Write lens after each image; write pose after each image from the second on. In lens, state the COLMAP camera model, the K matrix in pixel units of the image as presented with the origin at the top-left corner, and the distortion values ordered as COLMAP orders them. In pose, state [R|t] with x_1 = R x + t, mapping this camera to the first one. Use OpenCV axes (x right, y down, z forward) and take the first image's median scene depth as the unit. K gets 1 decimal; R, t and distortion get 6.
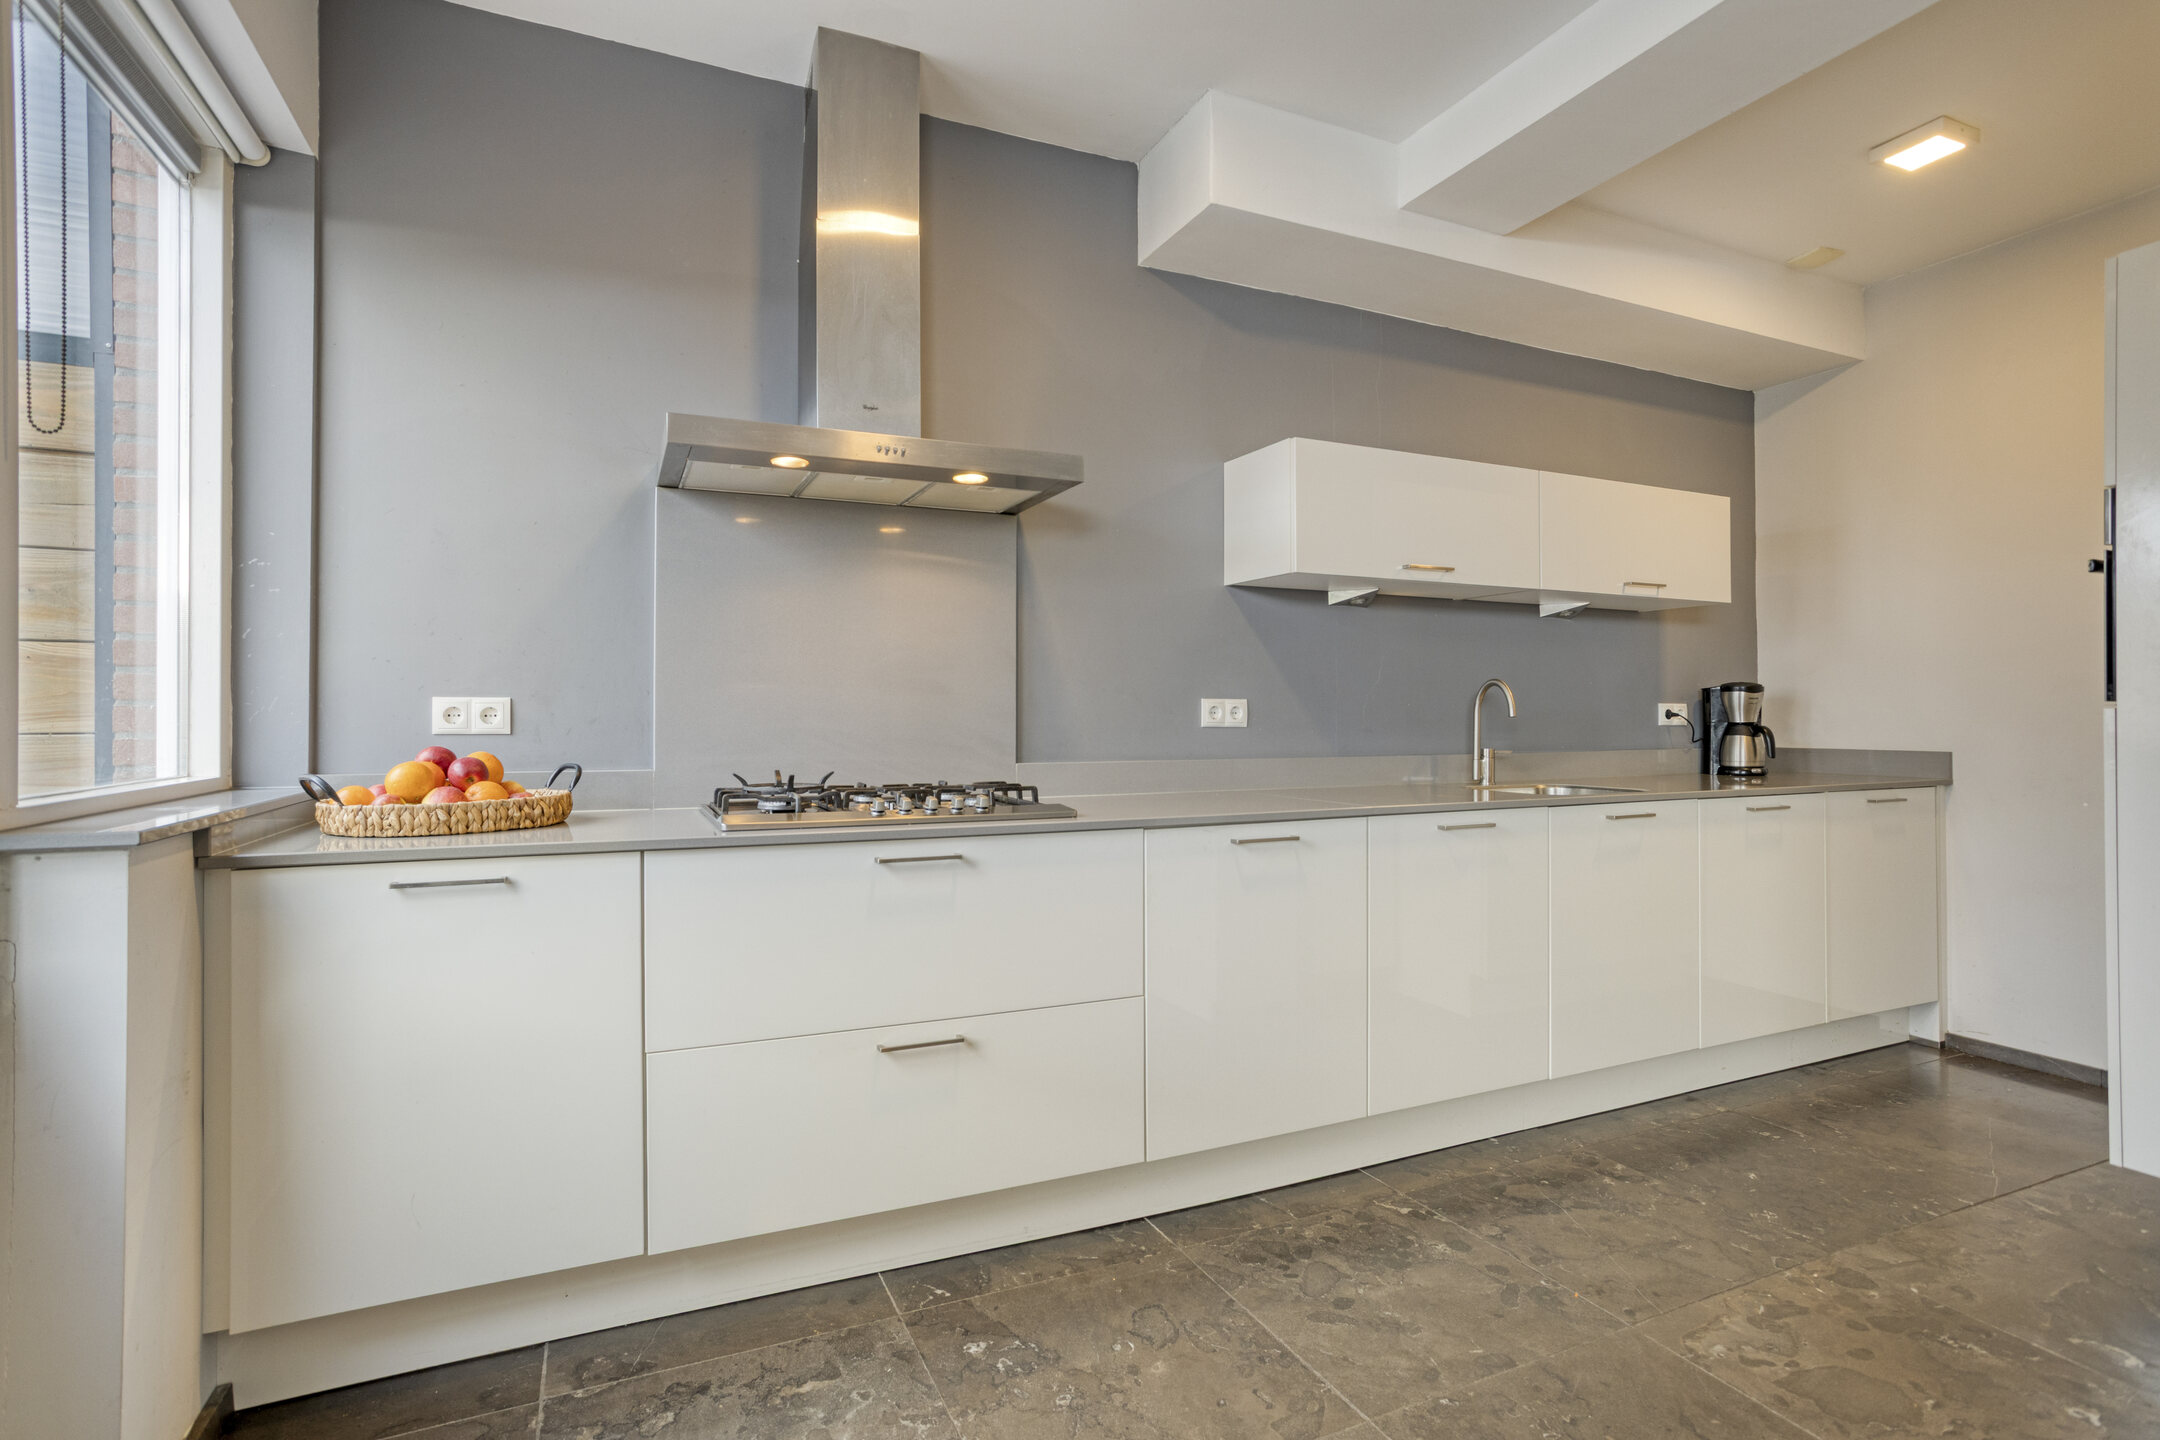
lens RADIAL K [[1068.0, 0, 1099.1], [0, 1068.0, 718.5], [0, 0, 1]] dist [-0.032026, 0.019243]
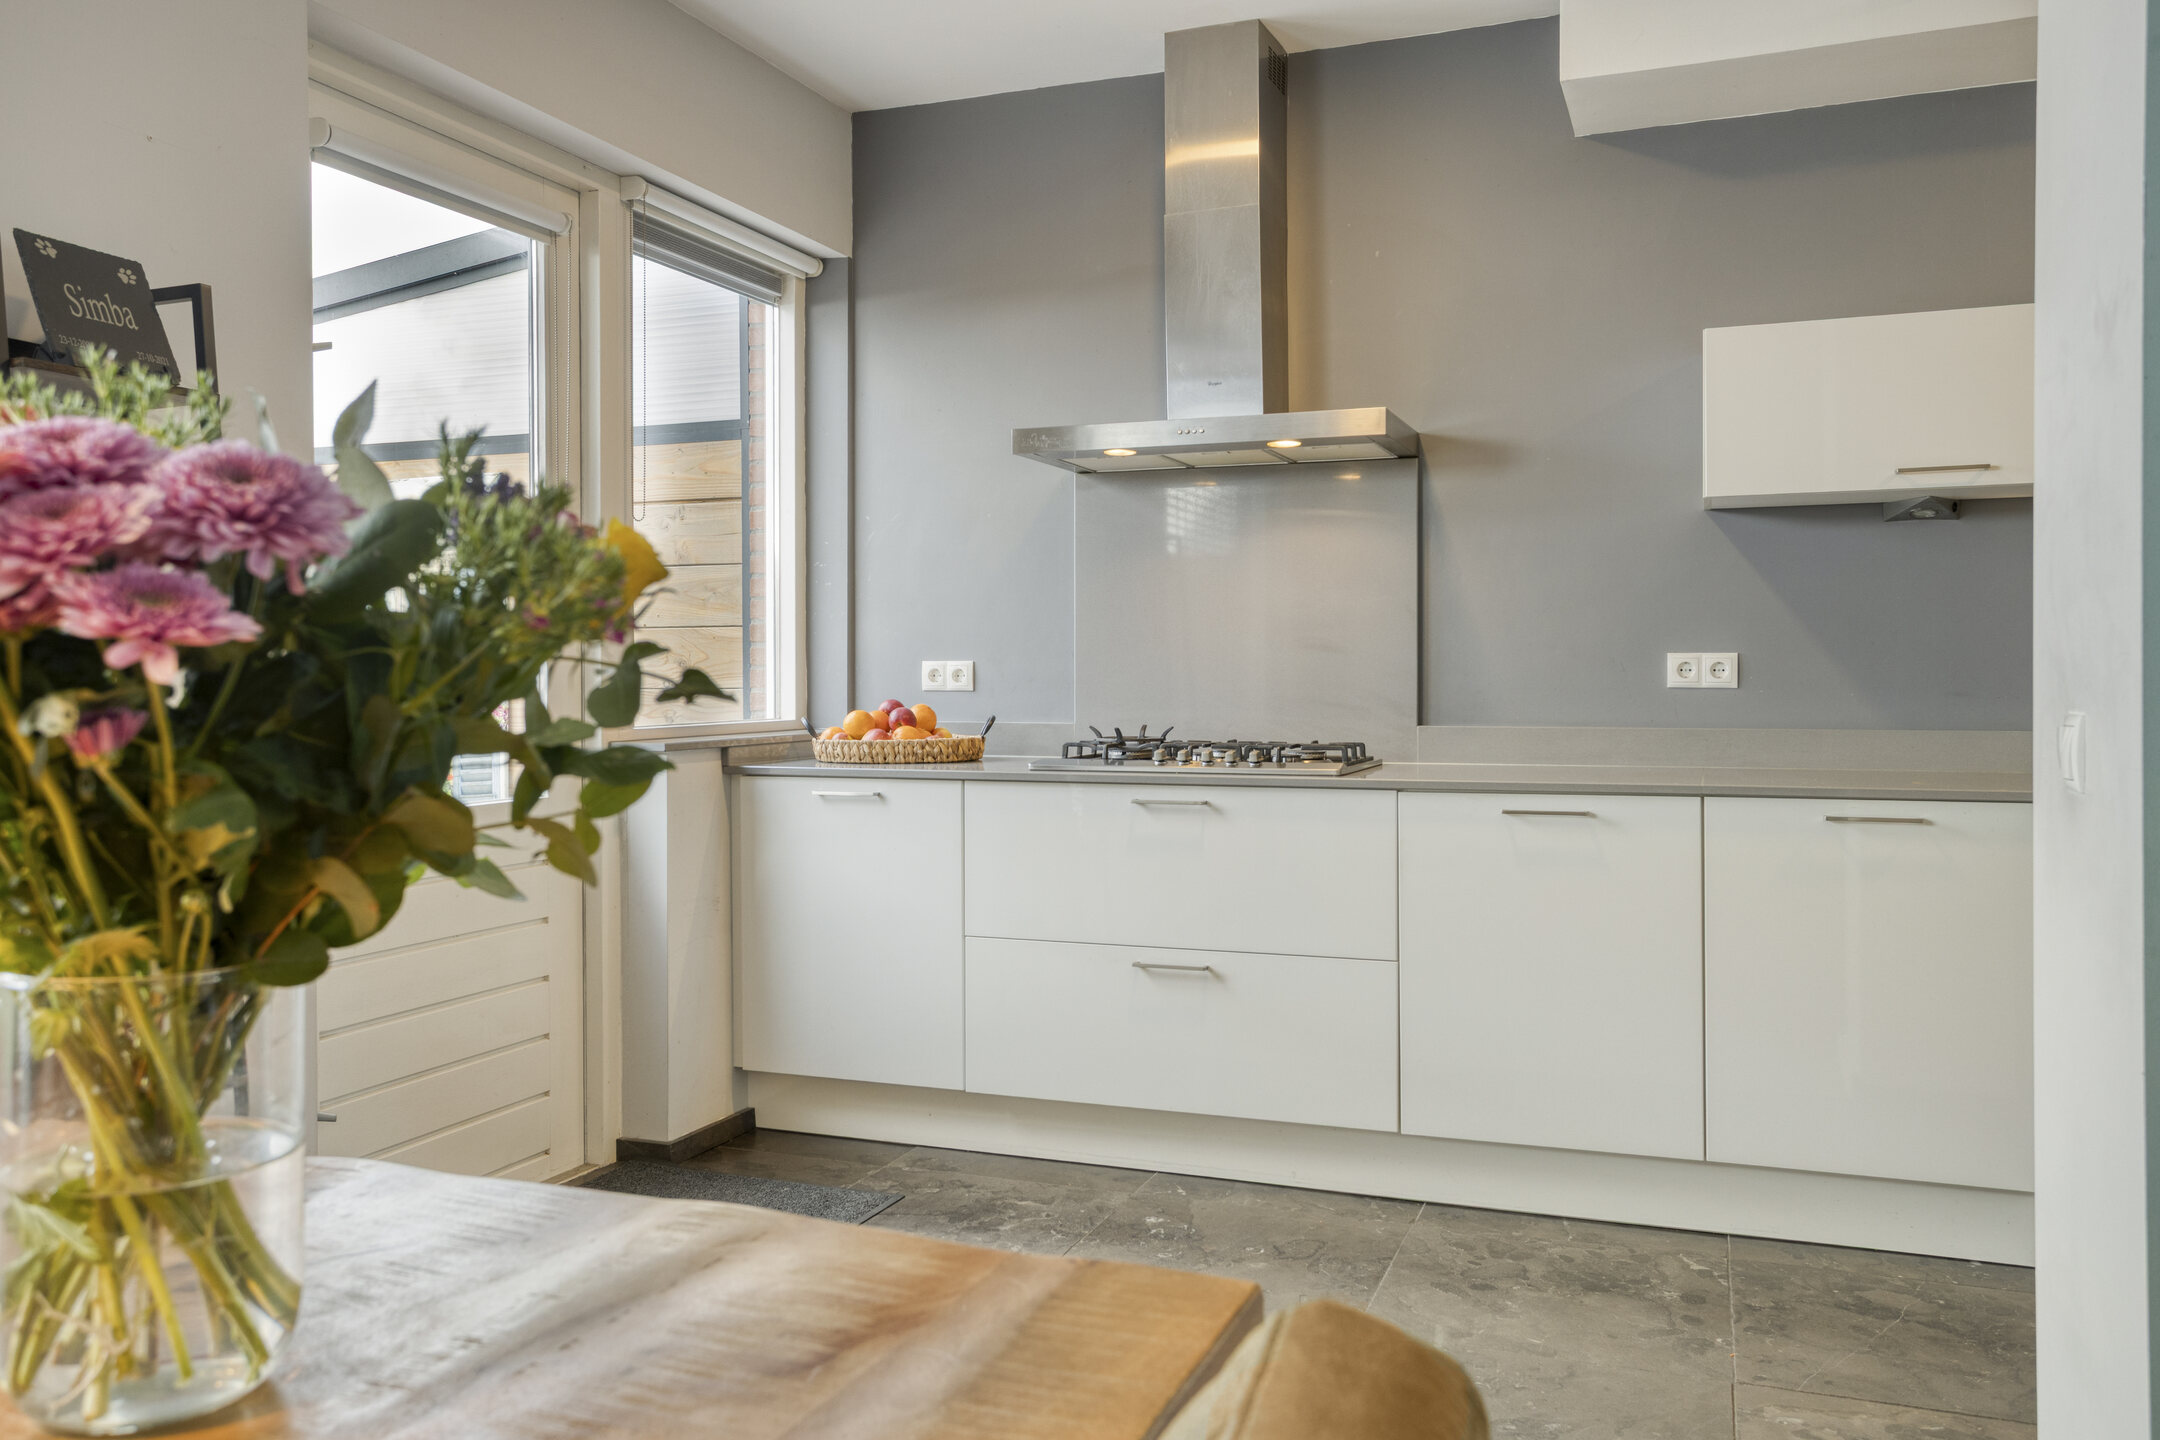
lens RADIAL K [[1701.9, 0, 1072.7], [0, 1701.9, 715.3], [0, 0, 1]] dist [0.001878, 0.003233]
pose [[0.701487, 0.015724, -0.712509, 1.006405], [0.001029, 0.999733, 0.023075, -0.002338], [0.712681, -0.016920, 0.701284, -0.321706]]
